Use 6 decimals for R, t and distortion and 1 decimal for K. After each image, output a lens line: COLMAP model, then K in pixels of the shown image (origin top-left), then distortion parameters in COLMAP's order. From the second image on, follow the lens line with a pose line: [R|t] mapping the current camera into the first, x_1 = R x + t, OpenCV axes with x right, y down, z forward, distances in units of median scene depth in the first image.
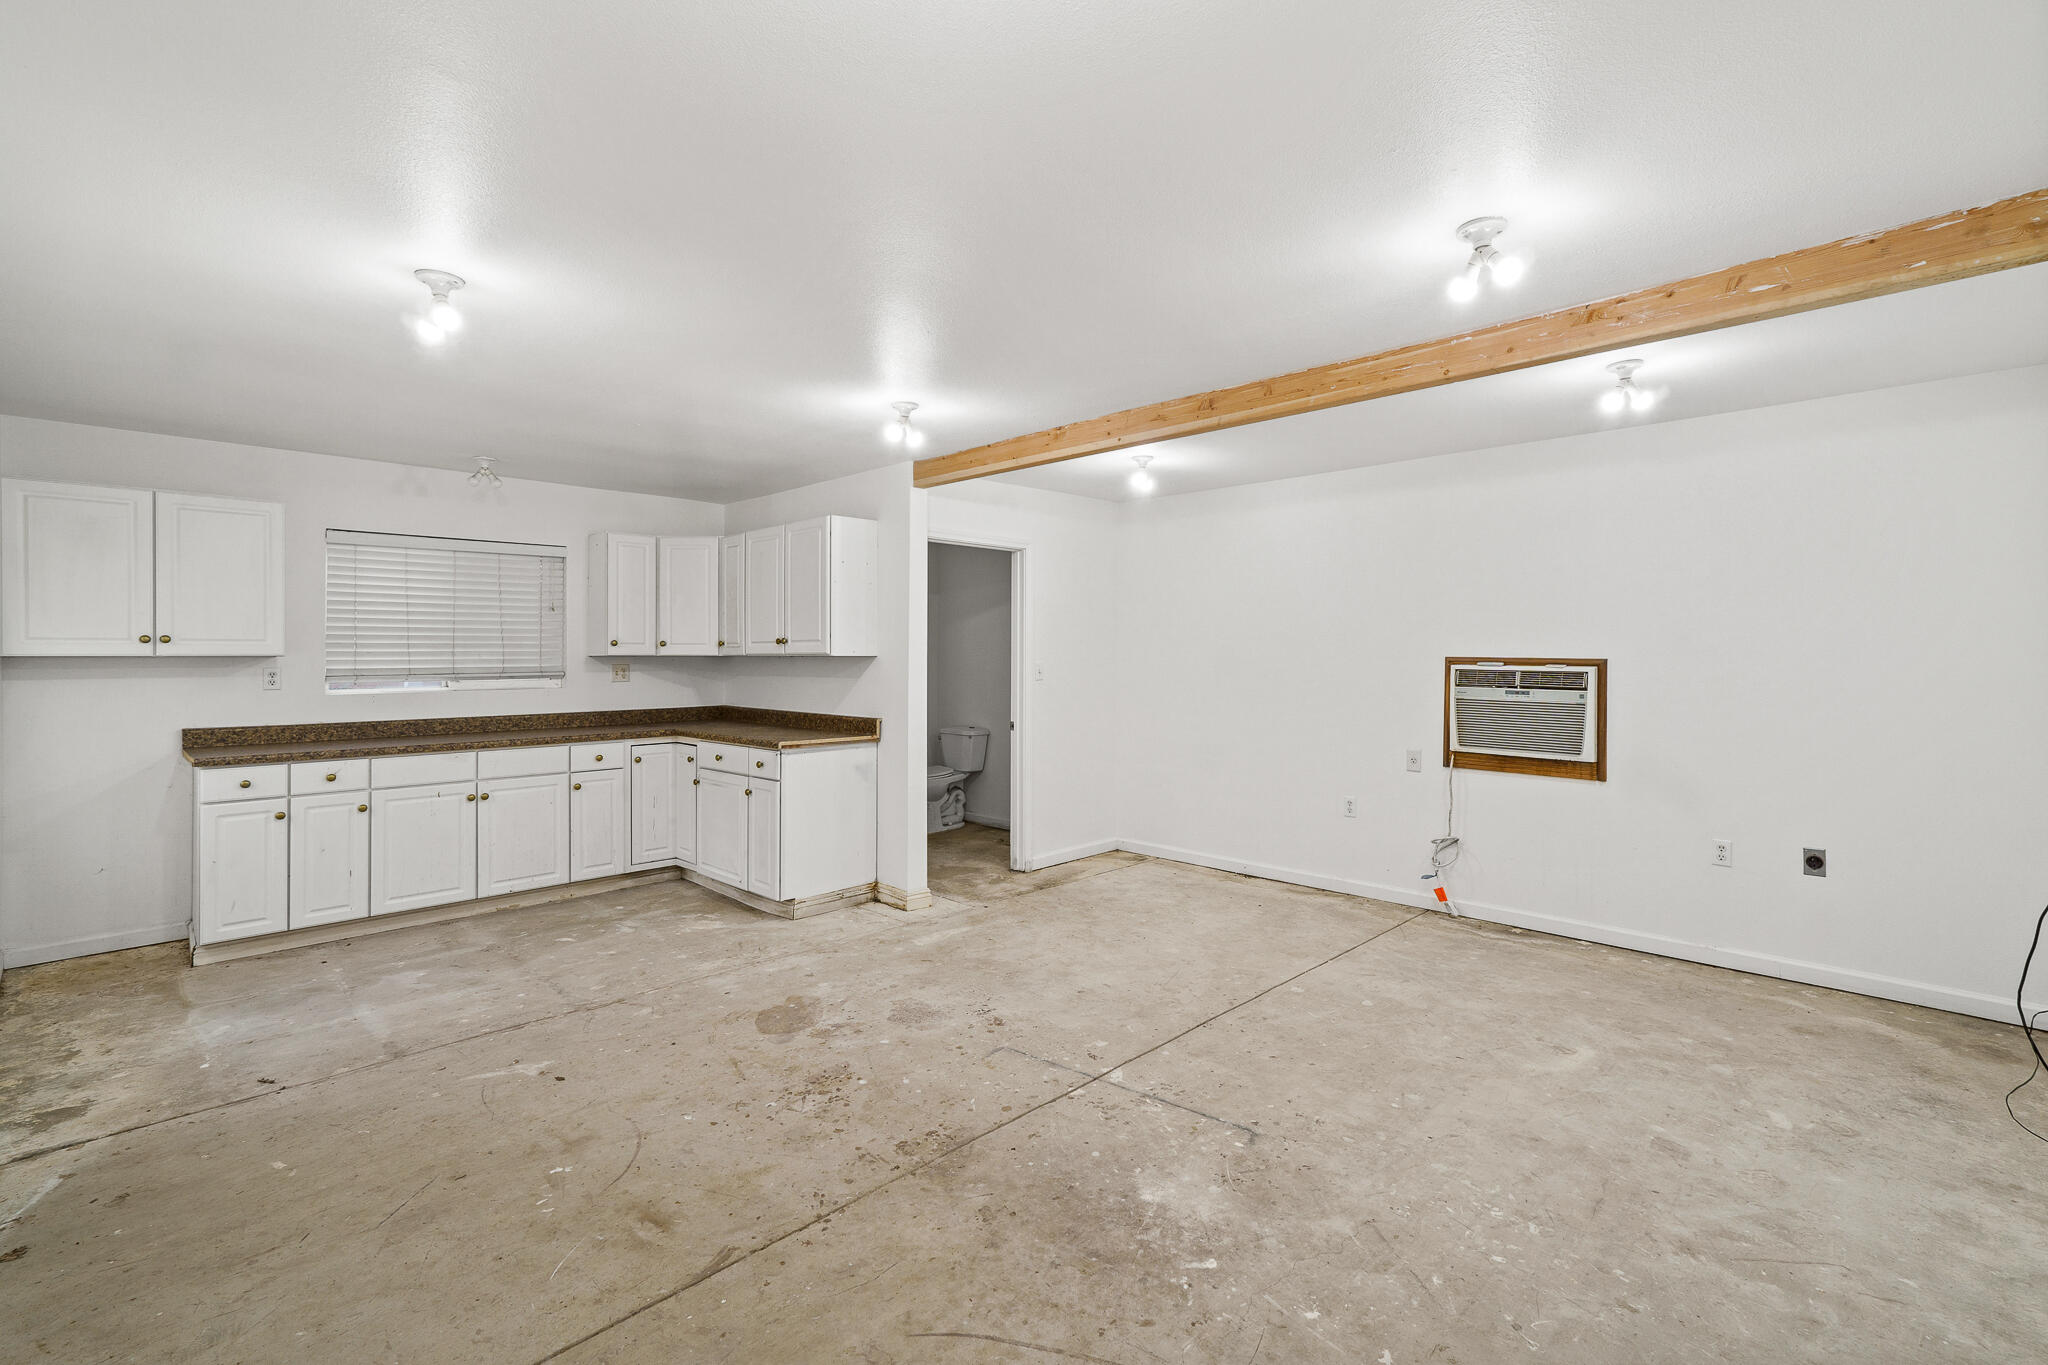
lens RADIAL K [[894.0, 0, 1030.1], [0, 894.0, 661.5], [0, 0, 1]] dist [-0.001526, 0.001278]
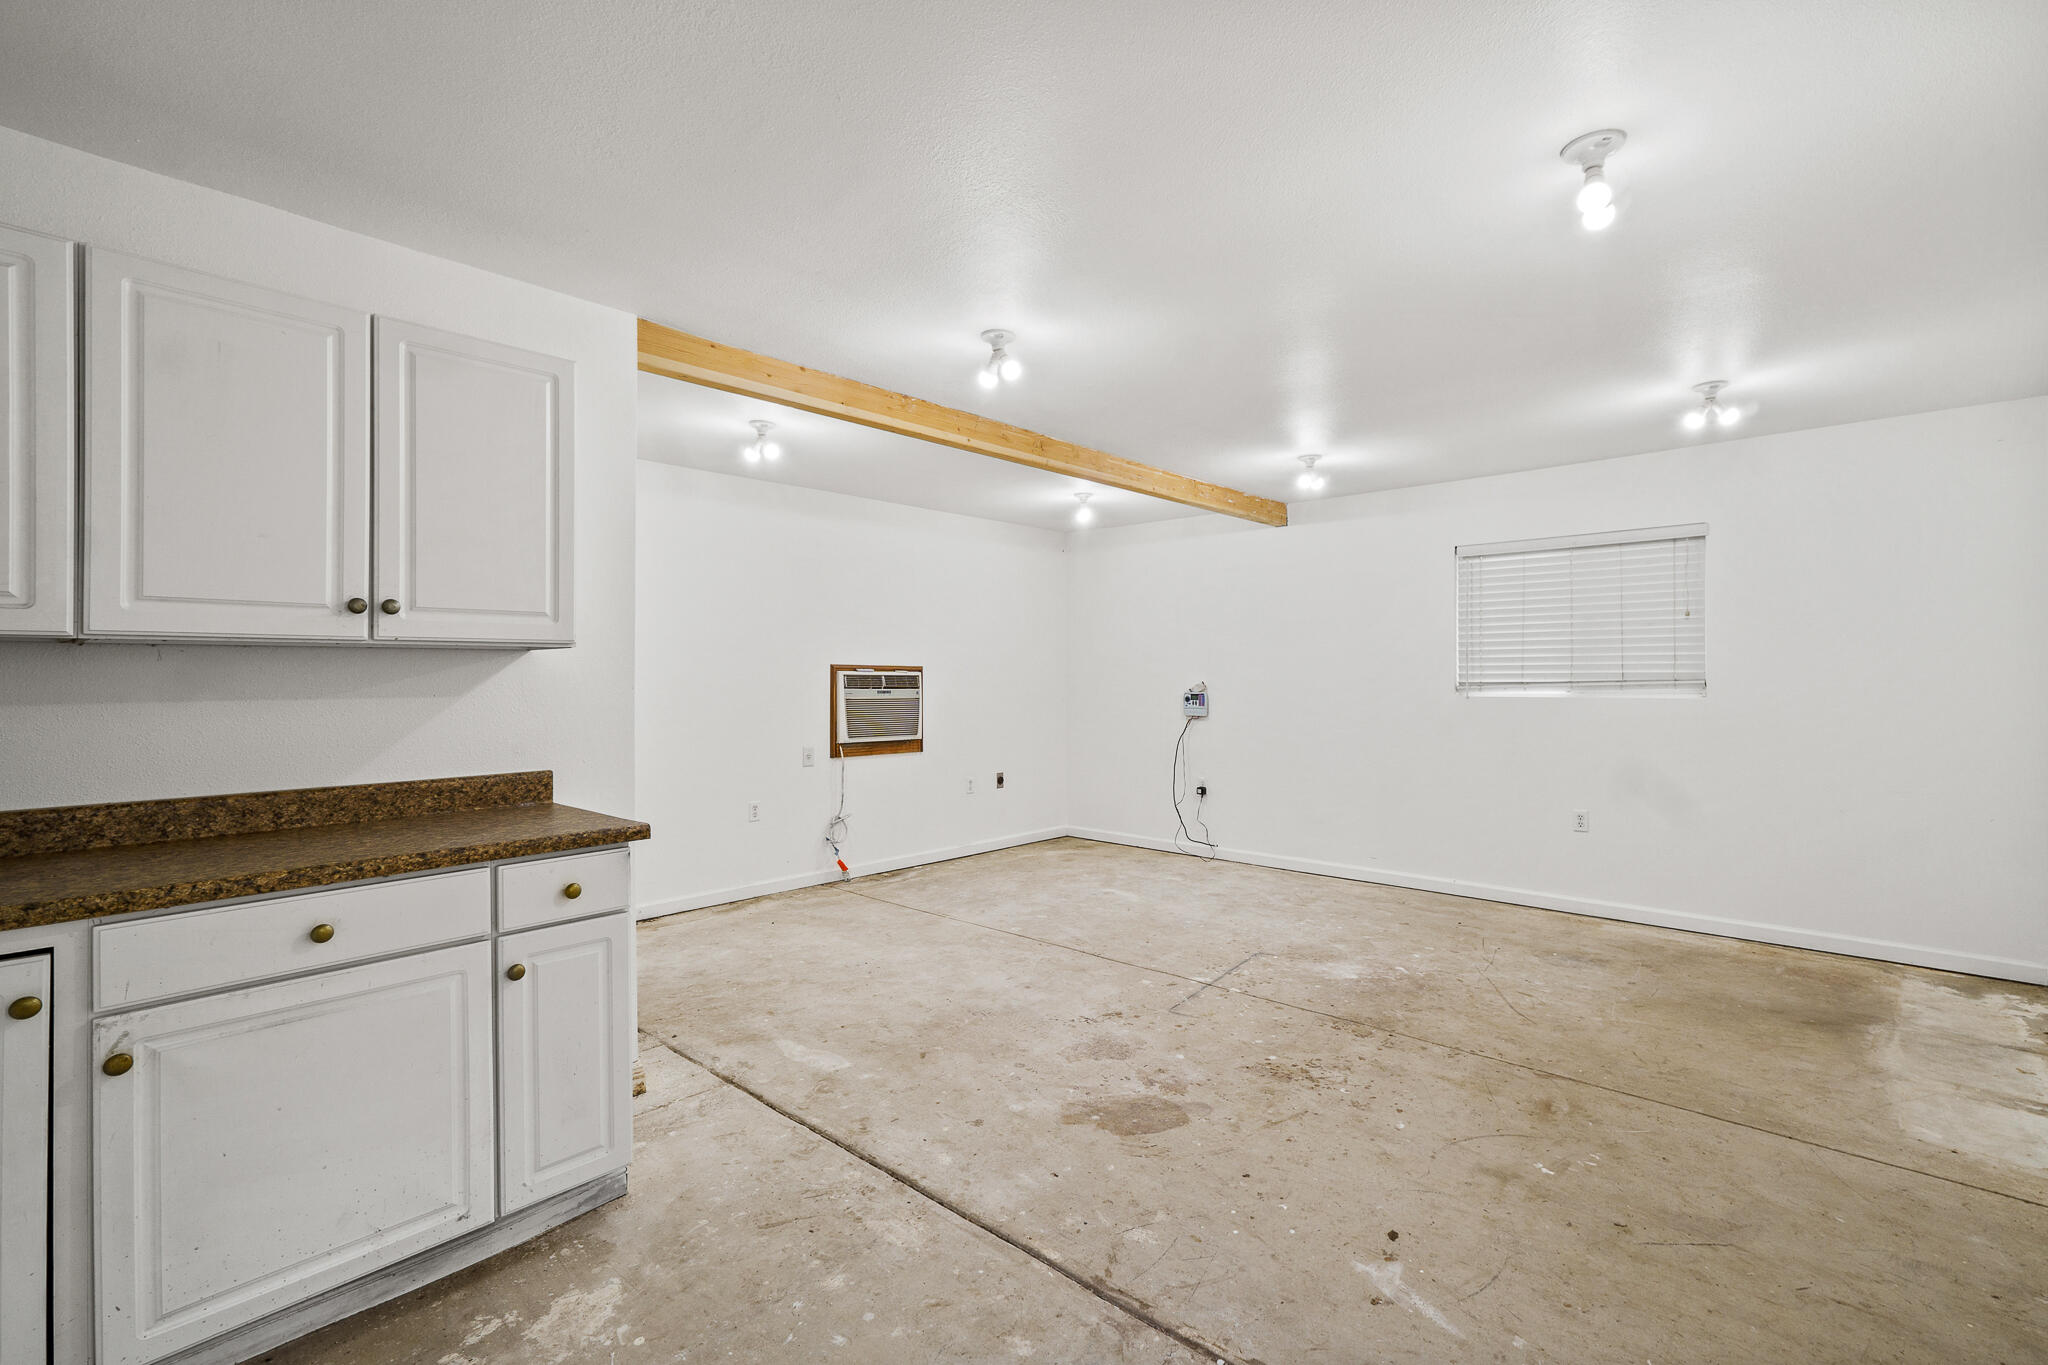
lens RADIAL K [[894.0, 0, 1030.5], [0, 894.0, 685.4], [0, 0, 1]] dist [-0.001526, 0.001278]
pose [[-0.012015, -0.011500, 0.999862, -1.016985], [0.008287, 0.999898, 0.011600, 0.015652], [-0.999893, 0.008425, -0.011919, 1.070517]]
